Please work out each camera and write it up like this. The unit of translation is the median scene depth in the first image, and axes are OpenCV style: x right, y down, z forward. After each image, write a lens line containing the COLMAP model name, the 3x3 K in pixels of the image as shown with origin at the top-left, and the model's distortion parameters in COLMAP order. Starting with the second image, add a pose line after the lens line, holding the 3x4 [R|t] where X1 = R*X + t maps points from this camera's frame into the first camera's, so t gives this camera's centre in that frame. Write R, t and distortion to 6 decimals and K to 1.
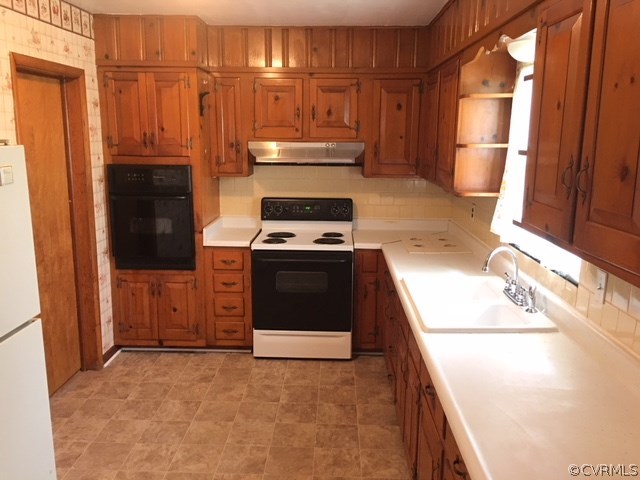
lens RADIAL K [[541.5, 0, 319.3], [0, 541.5, 237.2], [0, 0, 1]] dist [0.075171, -0.090180]
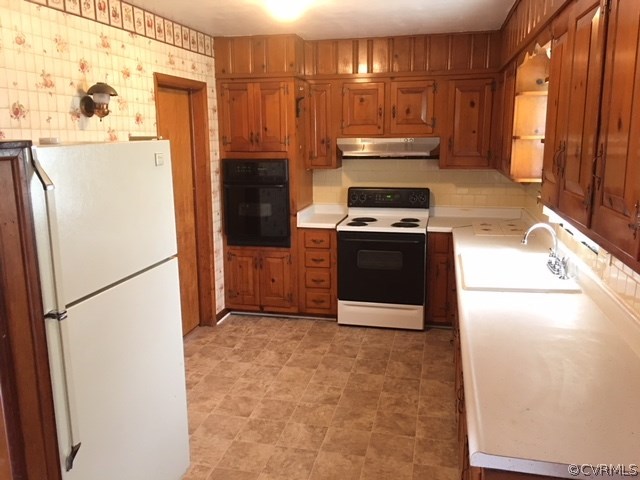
lens RADIAL K [[541.5, 0, 319.3], [0, 541.5, 237.2], [0, 0, 1]] dist [0.075171, -0.090180]
pose [[0.981412, 0.018945, -0.190974, 0.060559], [-0.018677, 0.999820, 0.003203, 0.033502], [0.191001, 0.000423, 0.981590, -0.150942]]
